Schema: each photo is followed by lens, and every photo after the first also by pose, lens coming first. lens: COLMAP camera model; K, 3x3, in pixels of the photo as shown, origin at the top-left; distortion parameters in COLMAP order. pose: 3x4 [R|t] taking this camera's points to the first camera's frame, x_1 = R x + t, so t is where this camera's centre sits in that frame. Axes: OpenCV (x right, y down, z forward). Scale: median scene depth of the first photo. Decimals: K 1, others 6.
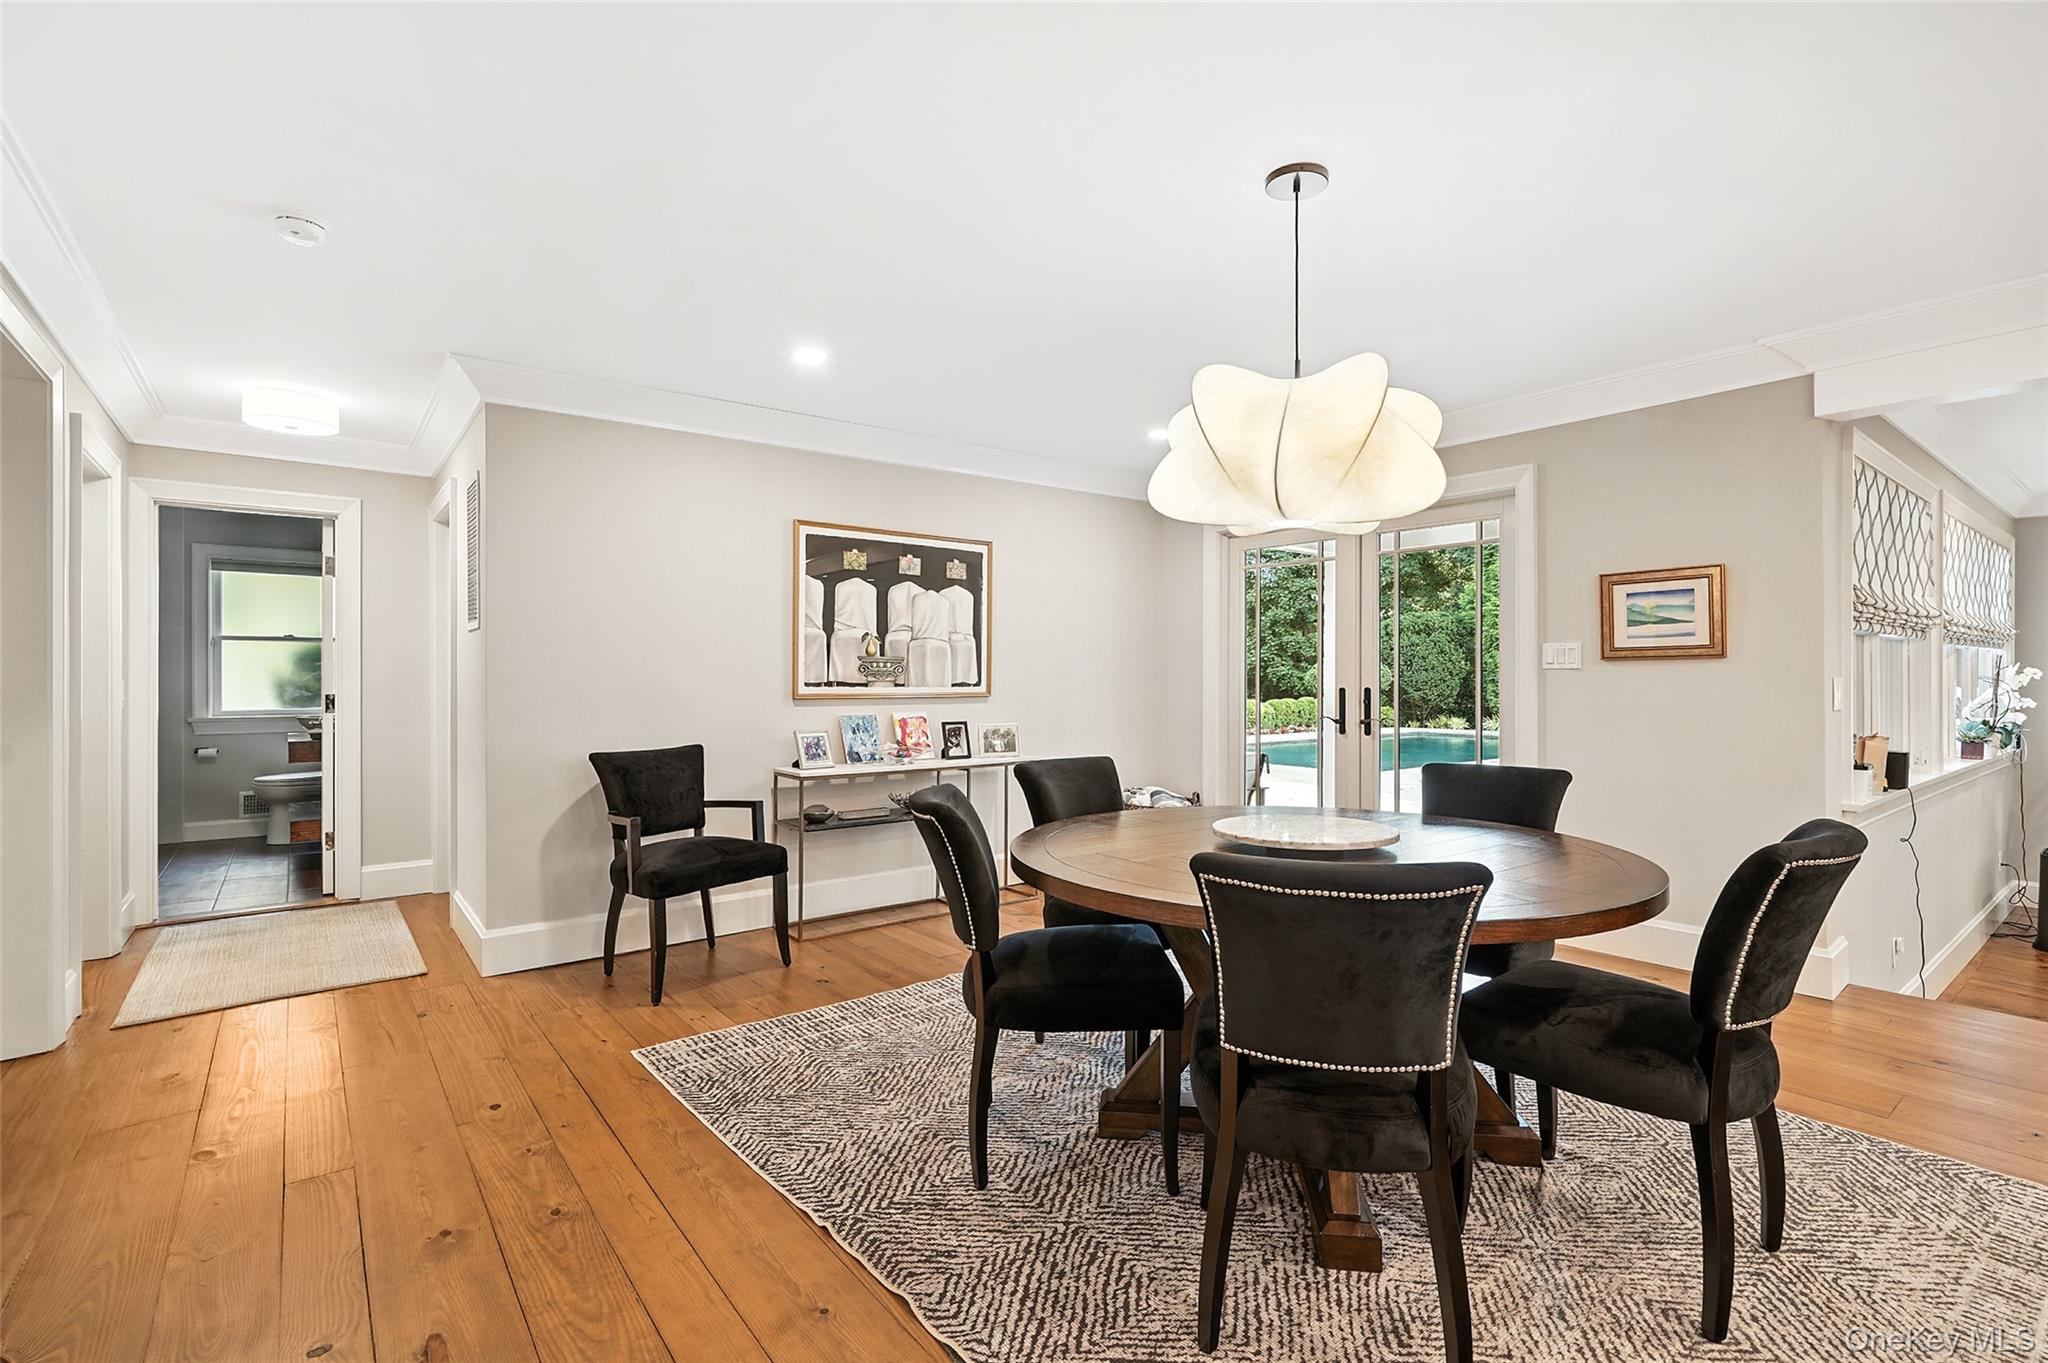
lens RADIAL K [[937.0, 0, 1027.9], [0, 937.0, 683.9], [0, 0, 1]] dist [0.004318, 0.000221]
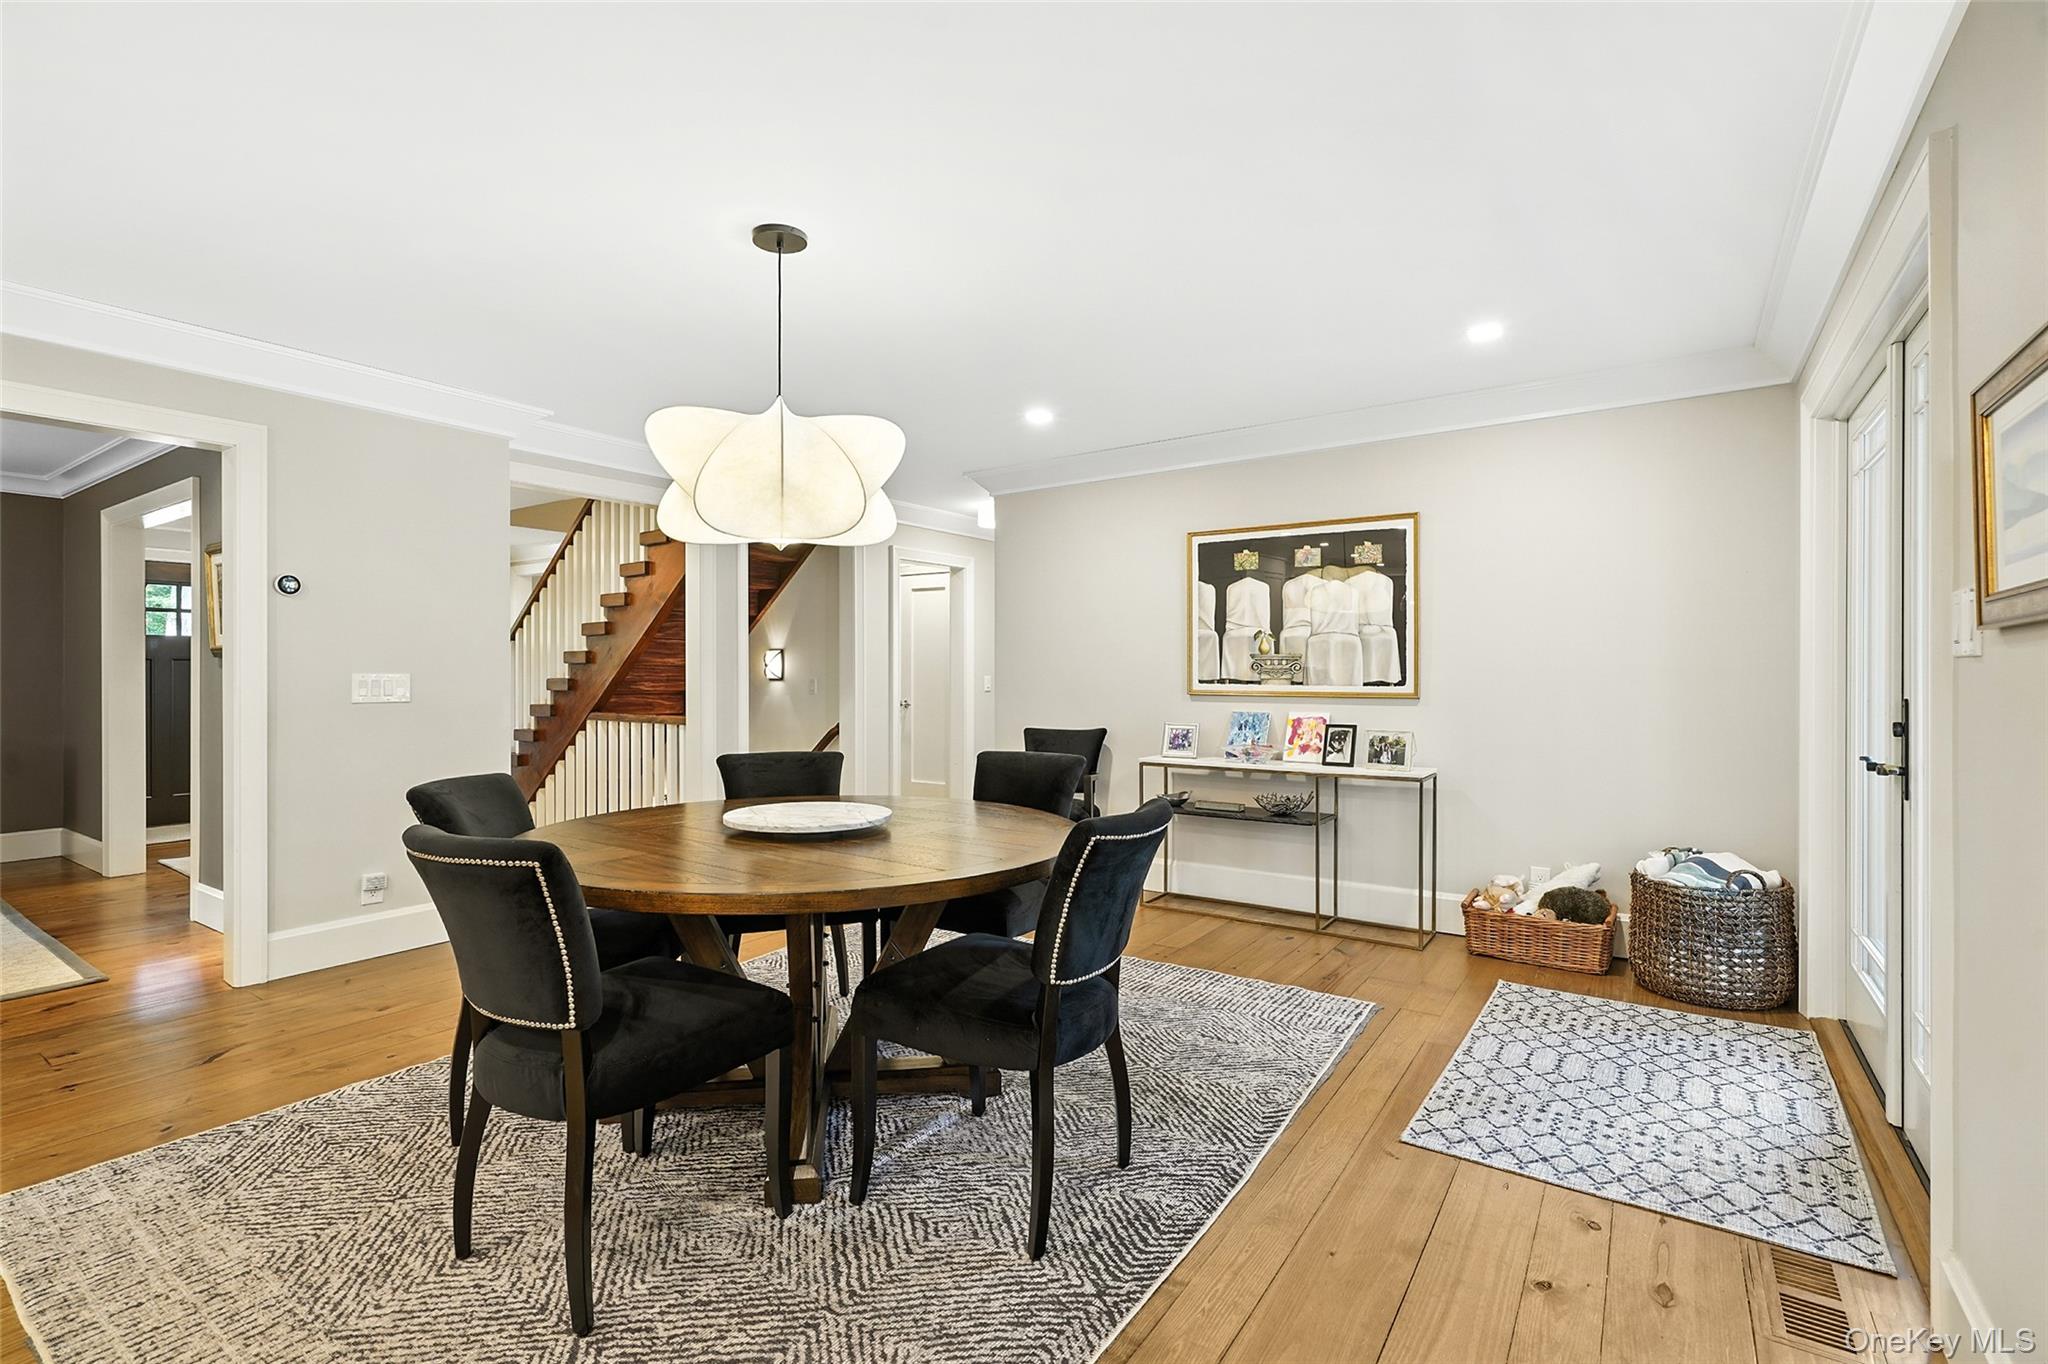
lens RADIAL K [[937.0, 0, 1020.2], [0, 937.0, 666.1], [0, 0, 1]] dist [0.004318, 0.000221]
pose [[0.333123, 0.007880, -0.942851, 0.686090], [0.009432, 0.999887, 0.011689, -0.030653], [0.942836, -0.012786, 0.333011, 0.416857]]
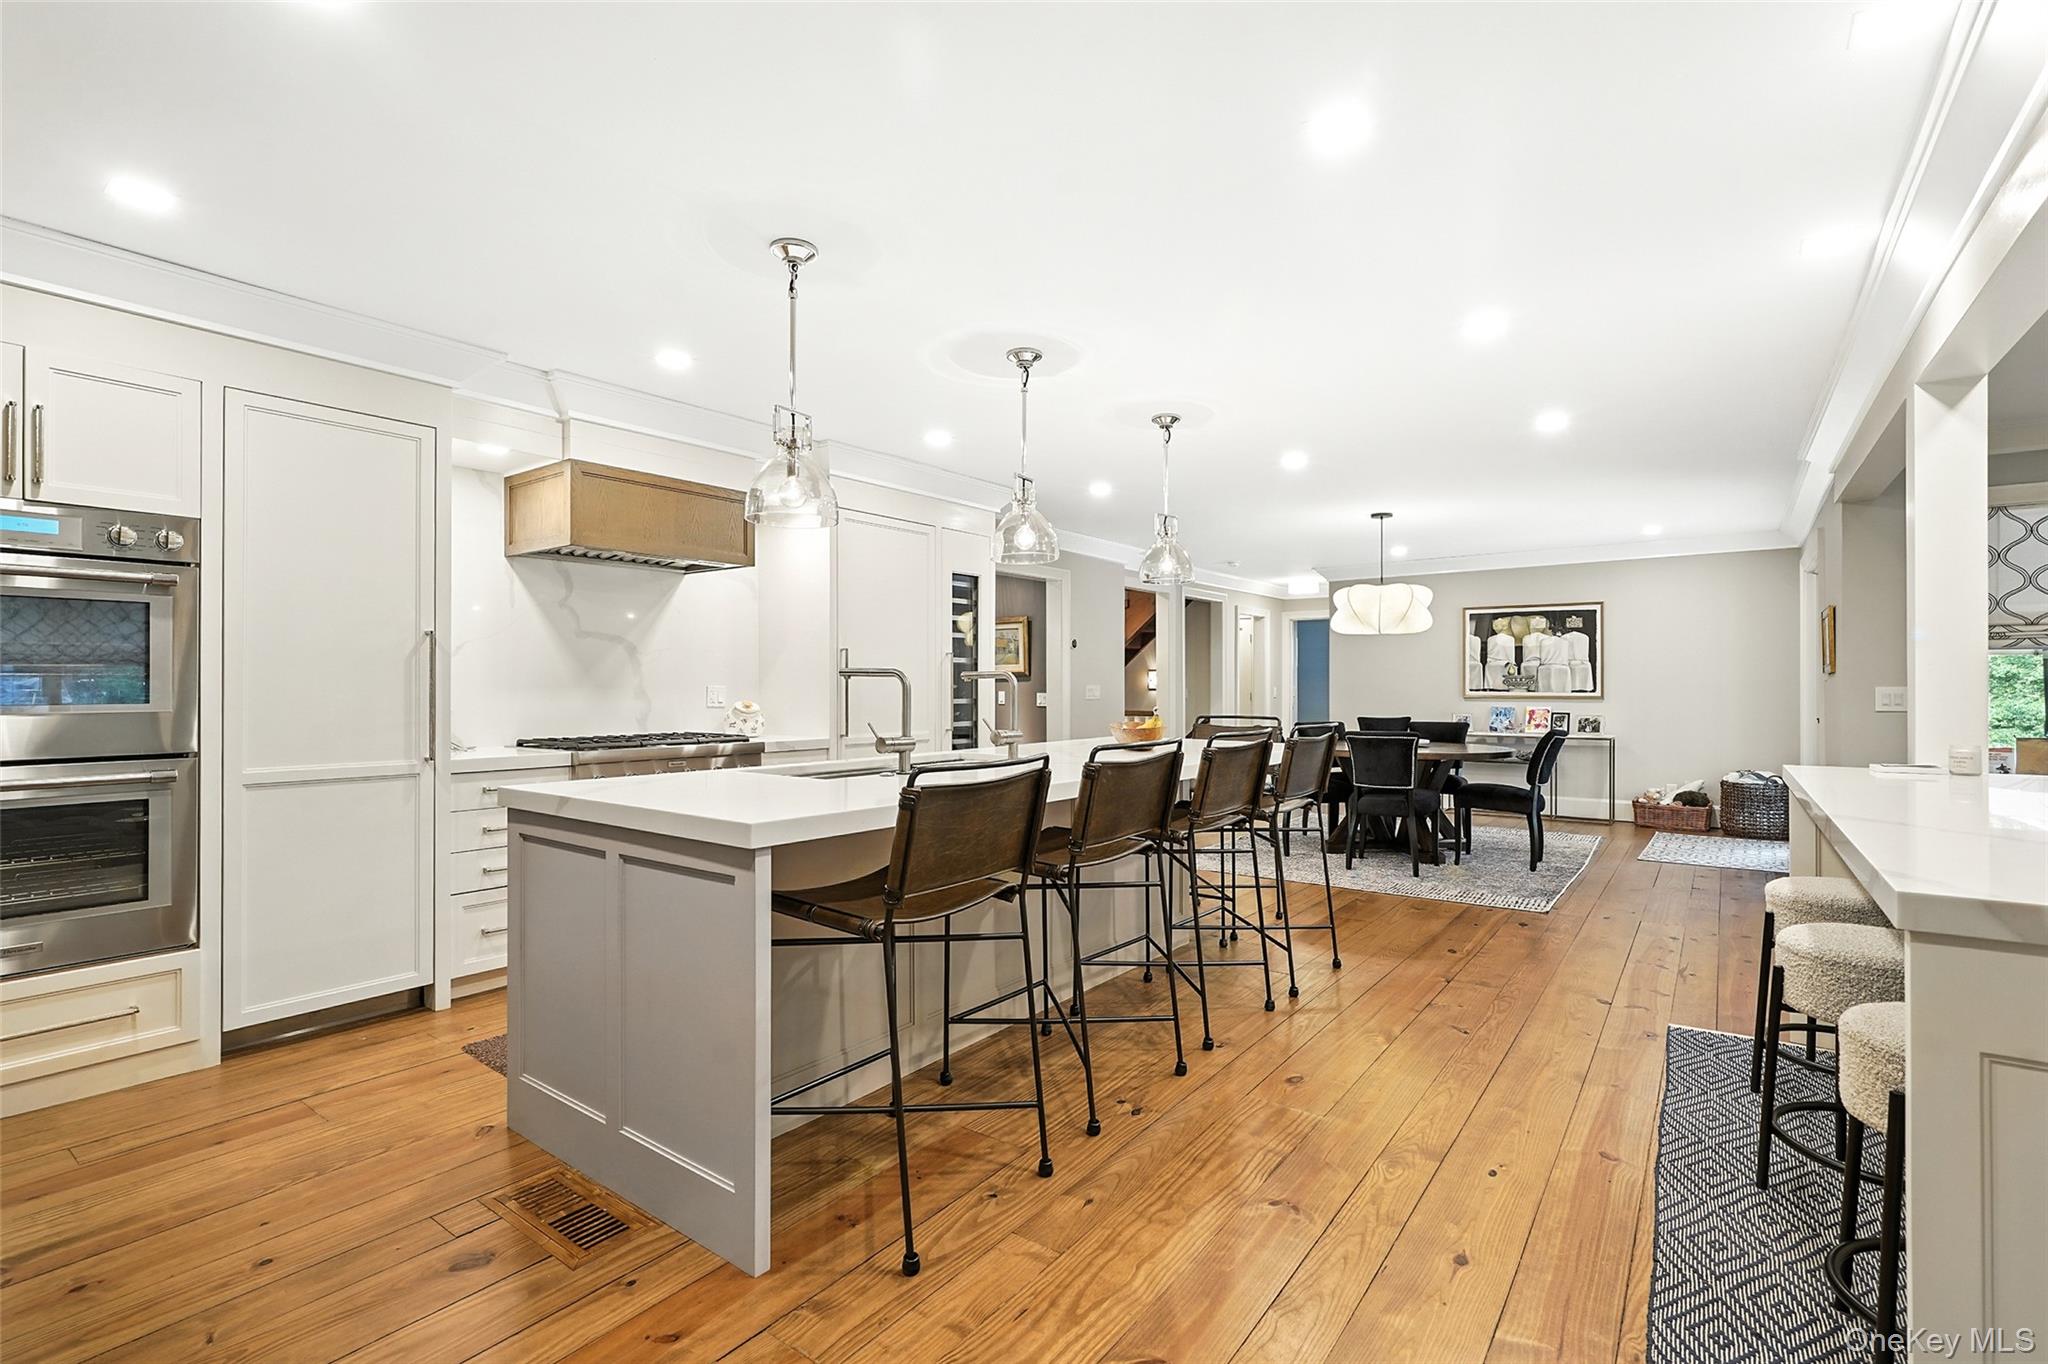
lens RADIAL K [[937.0, 0, 1030.8], [0, 937.0, 672.4], [0, 0, 1]] dist [0.004318, 0.000221]
pose [[0.296100, 0.001137, -0.955156, 1.303898], [0.008541, 0.999956, 0.003838, -0.049548], [0.955119, -0.009295, 0.296077, -0.444182]]
